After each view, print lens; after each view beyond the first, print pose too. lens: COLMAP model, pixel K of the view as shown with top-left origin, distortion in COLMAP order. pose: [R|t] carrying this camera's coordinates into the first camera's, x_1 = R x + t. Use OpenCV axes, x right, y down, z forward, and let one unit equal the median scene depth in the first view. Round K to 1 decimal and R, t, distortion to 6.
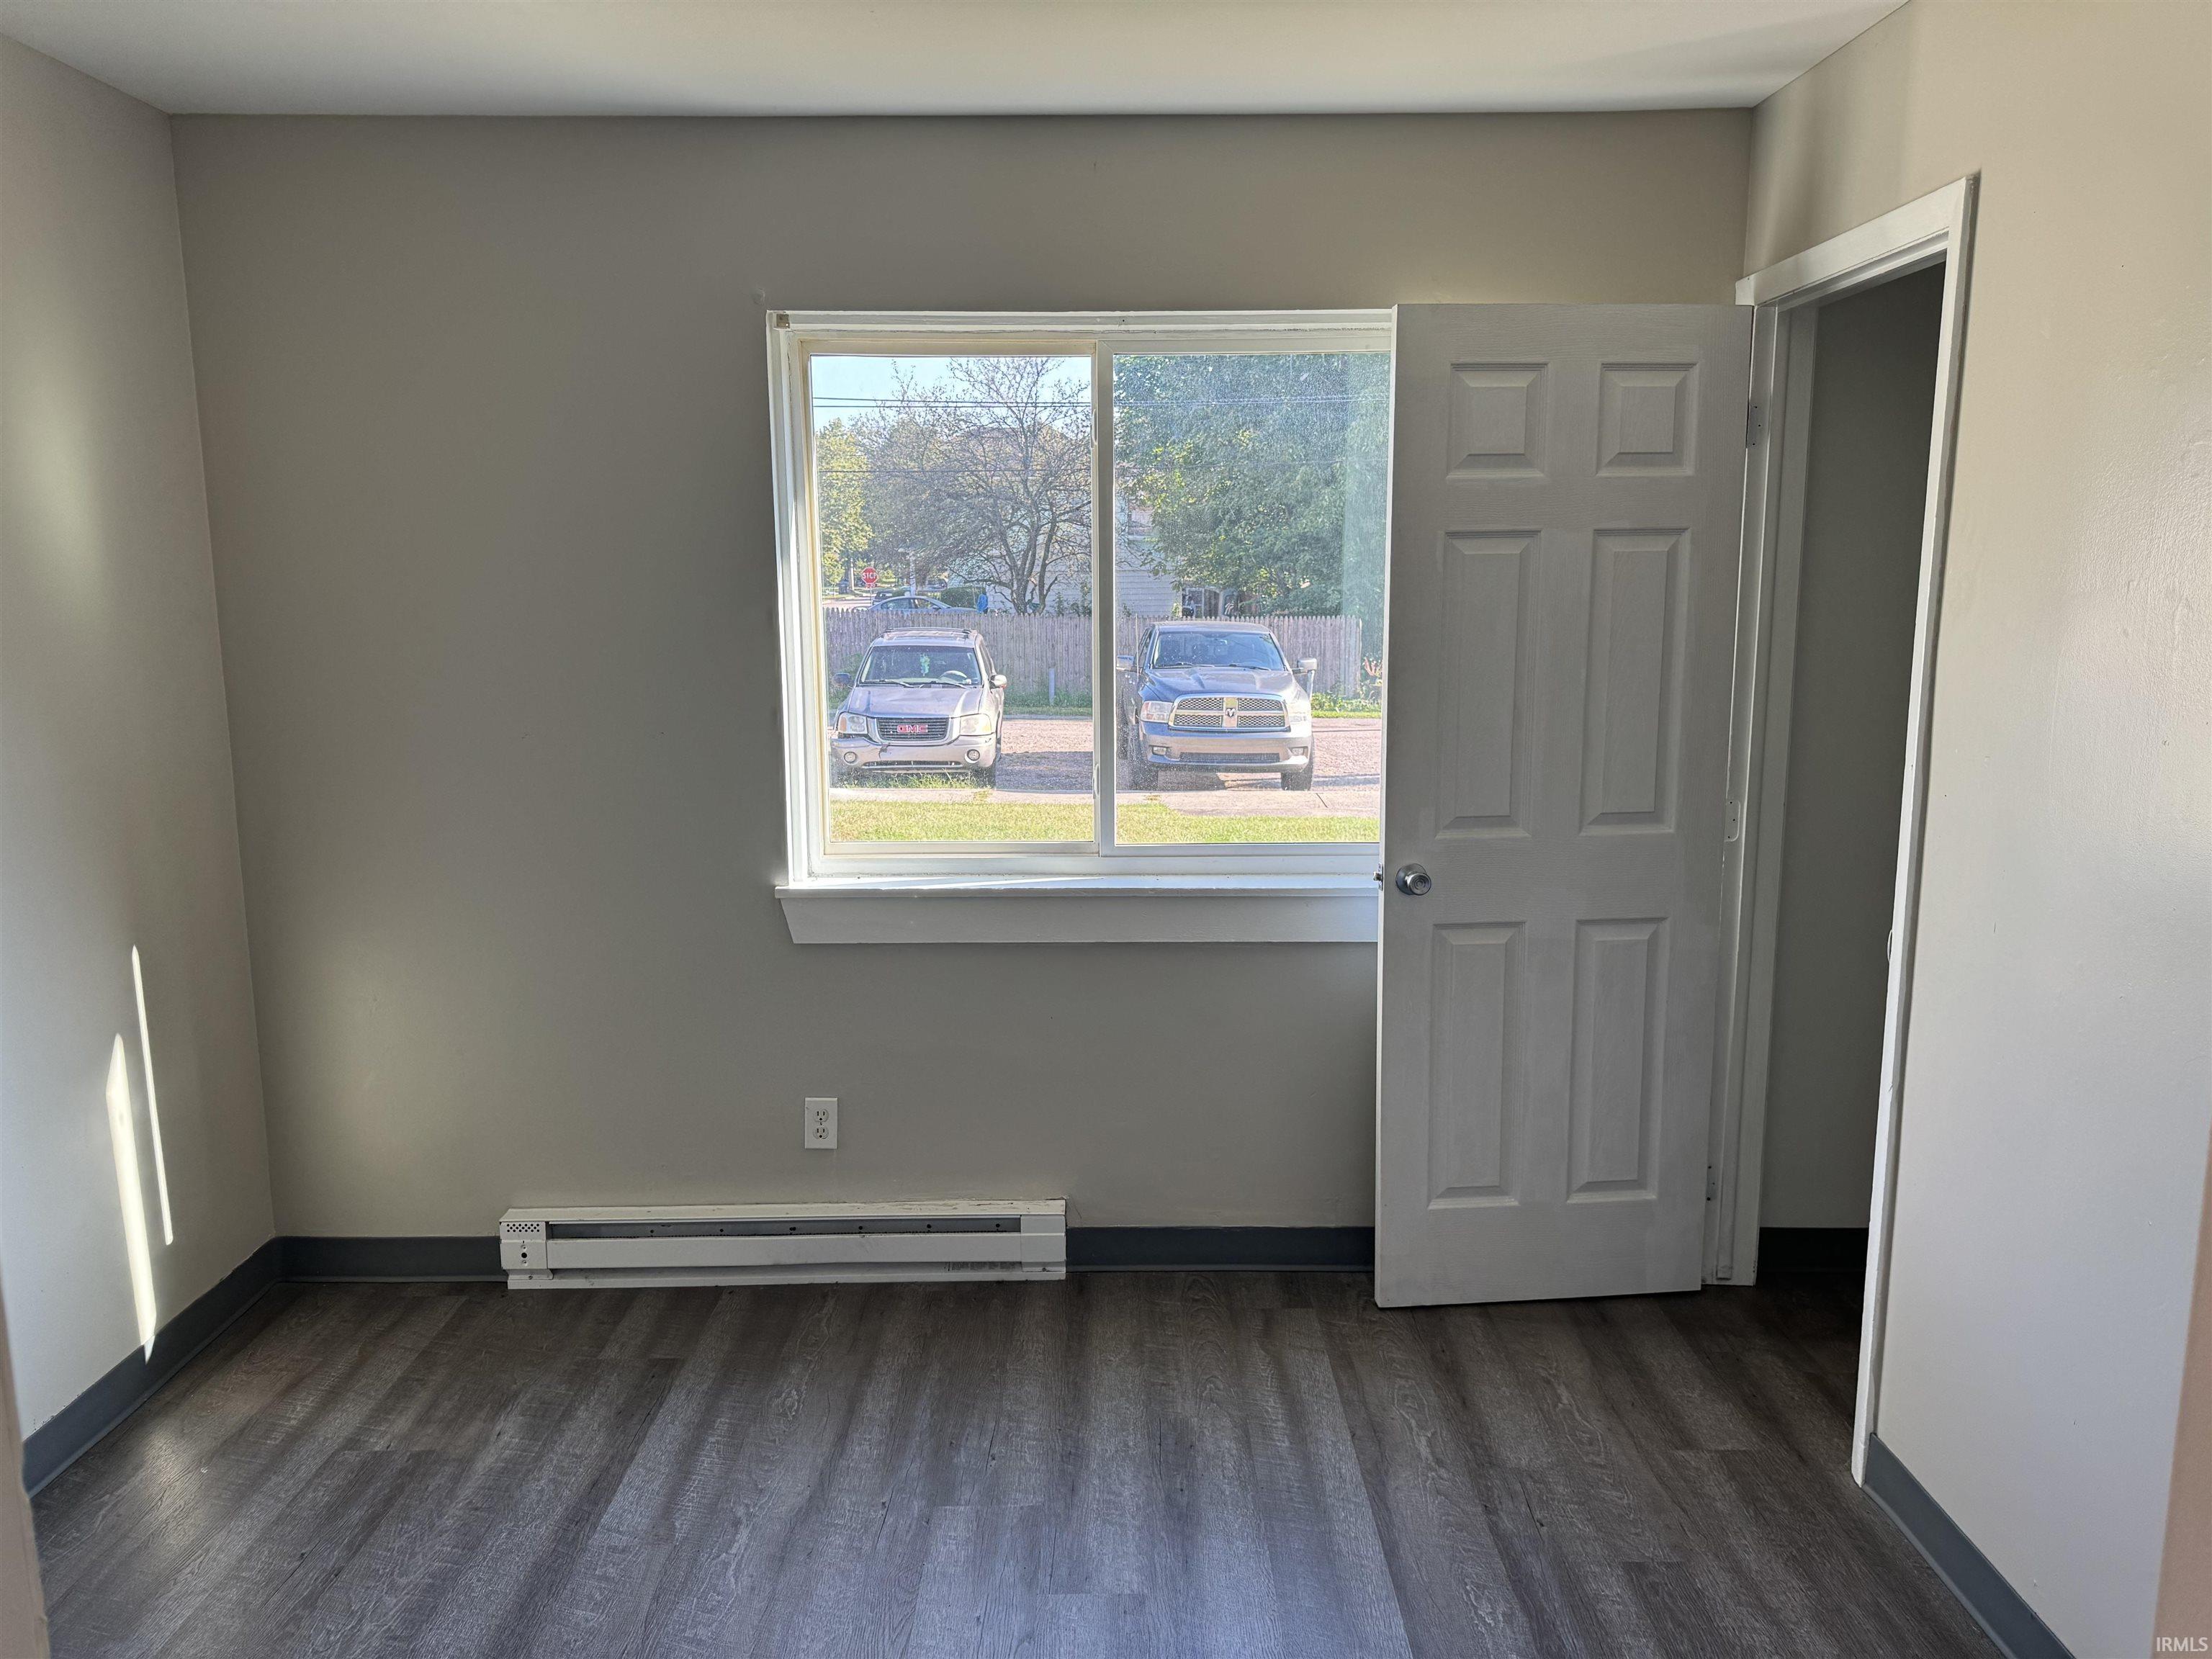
lens RADIAL K [[1563.8, 0, 1105.4], [0, 1563.8, 820.1], [0, 0, 1]] dist [-0.001584, 0.001700]
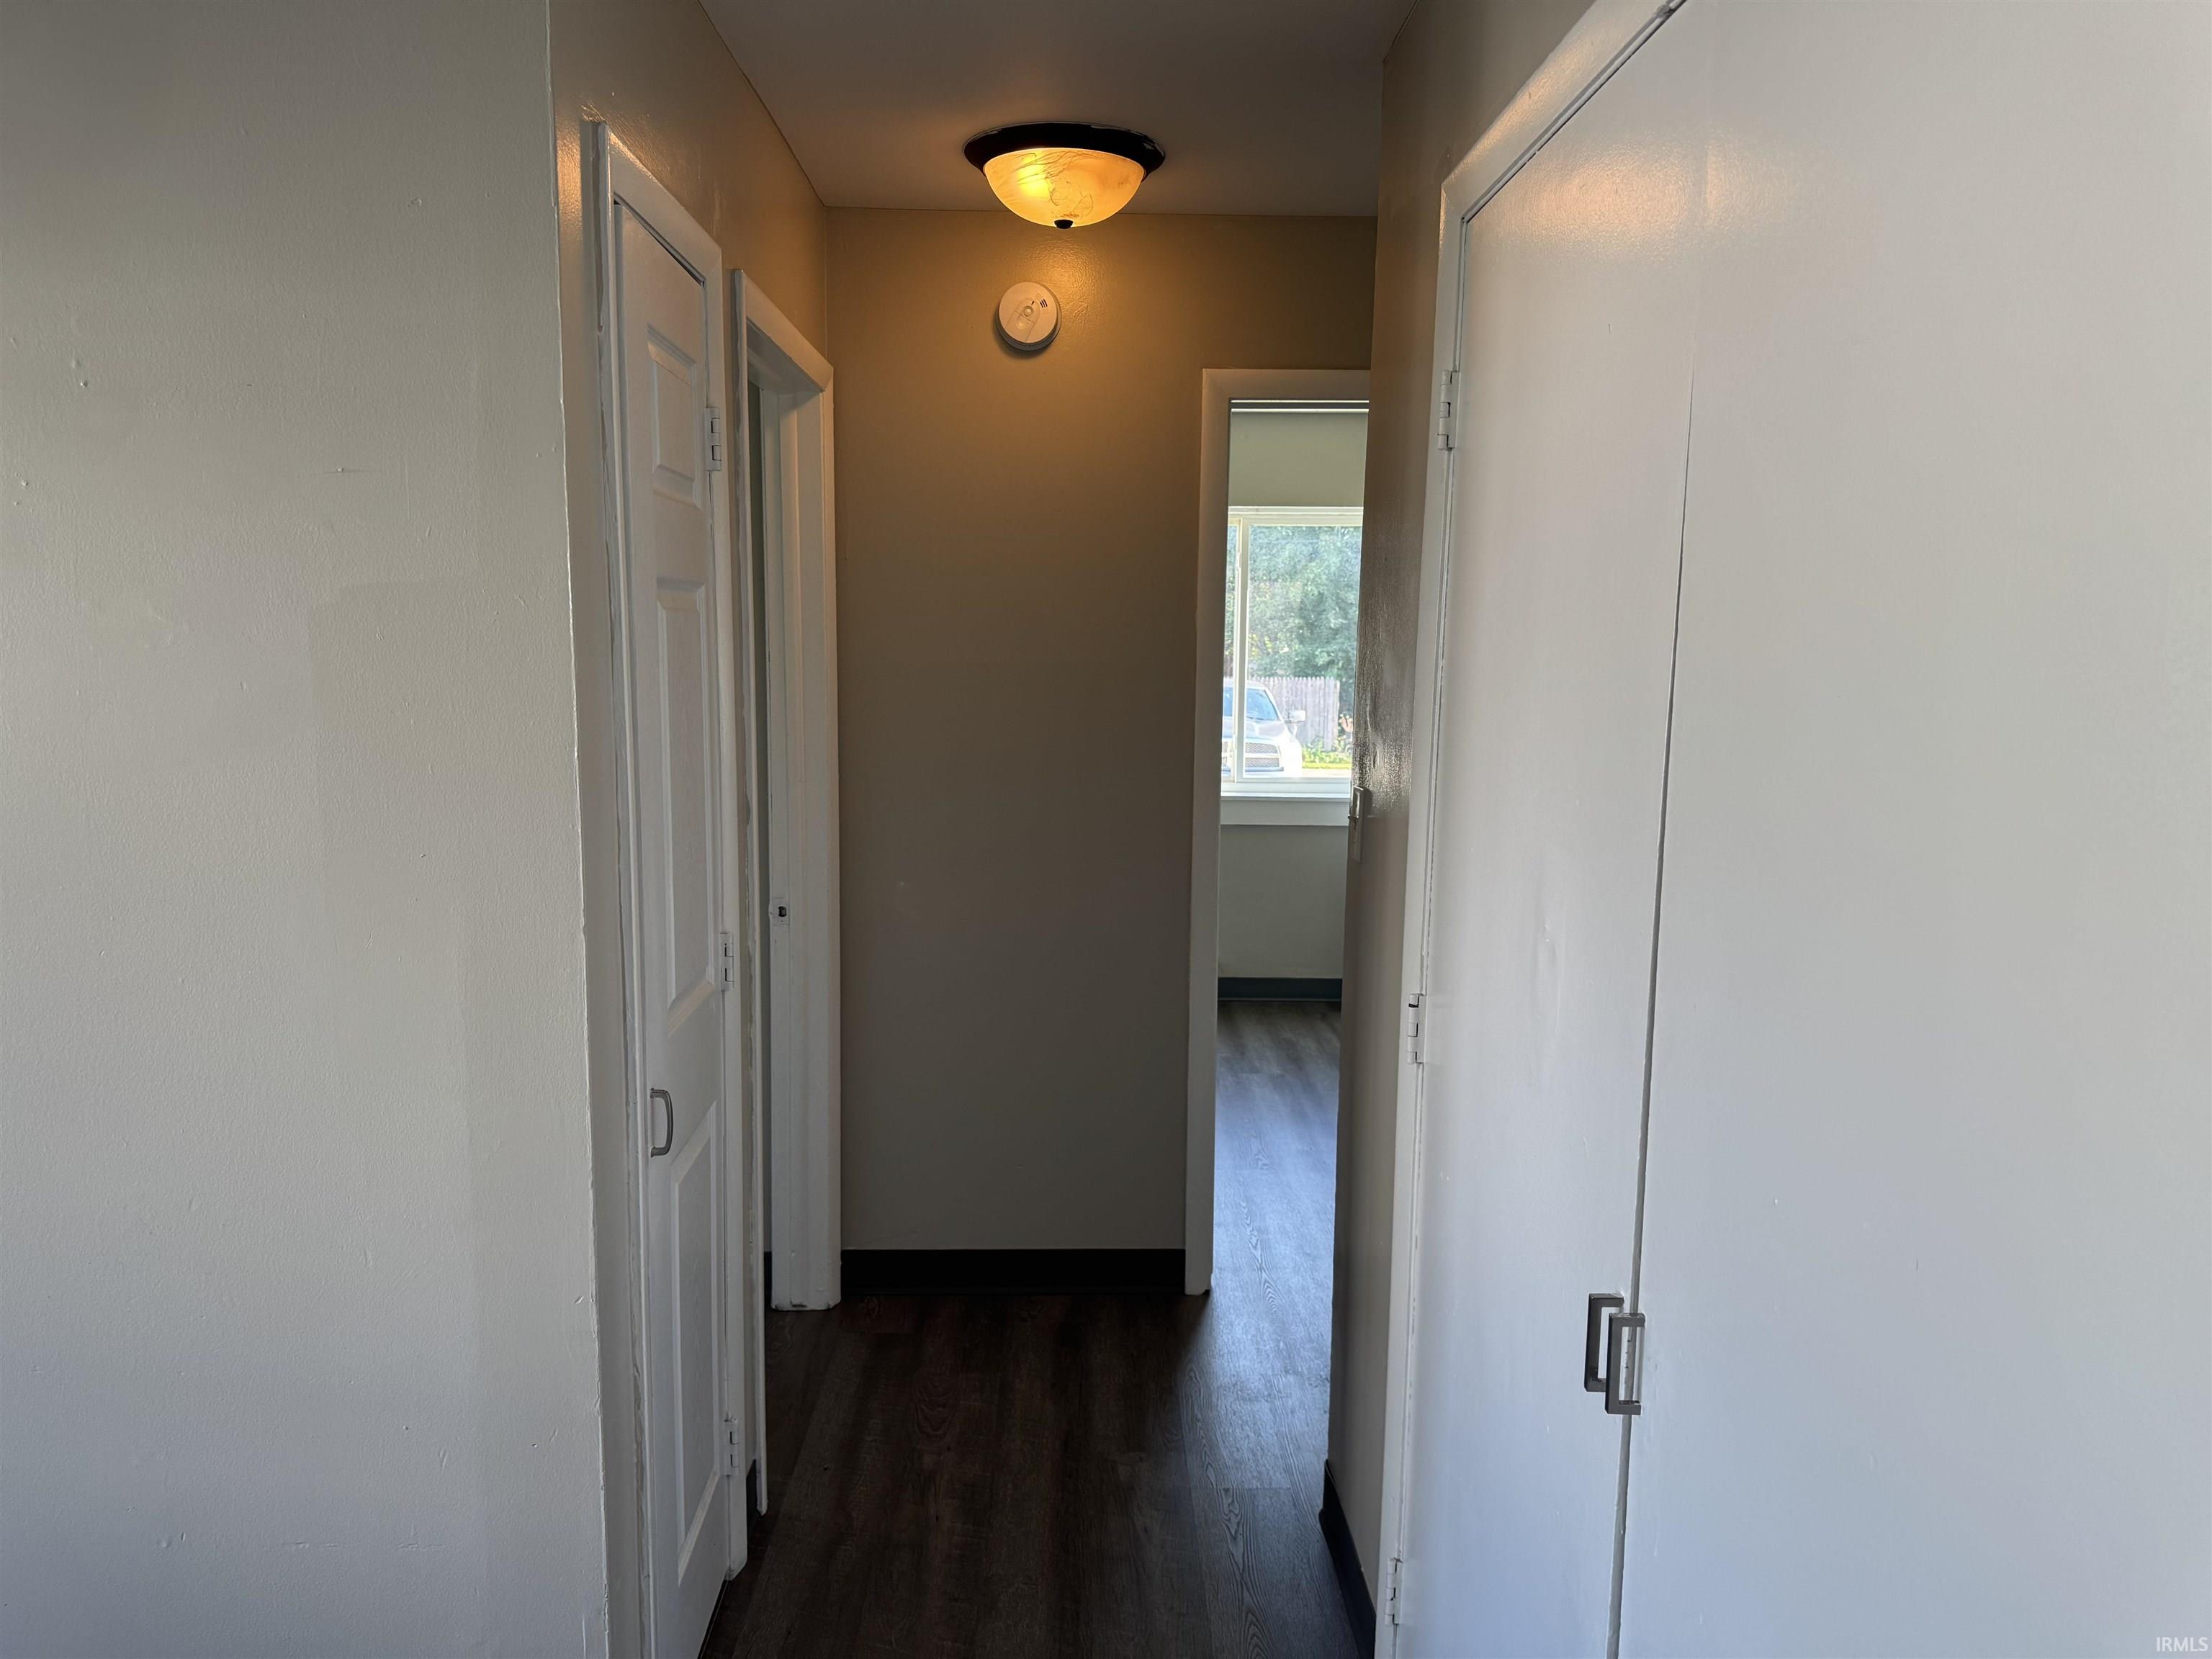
lens RADIAL K [[1563.8, 0, 1105.5], [0, 1563.8, 838.5], [0, 0, 1]] dist [-0.001584, 0.001700]
pose [[0.999754, 0.011101, 0.019193, -0.038166], [-0.010557, 0.999546, -0.028206, 0.028590], [-0.019498, 0.027997, 0.999418, -0.174621]]
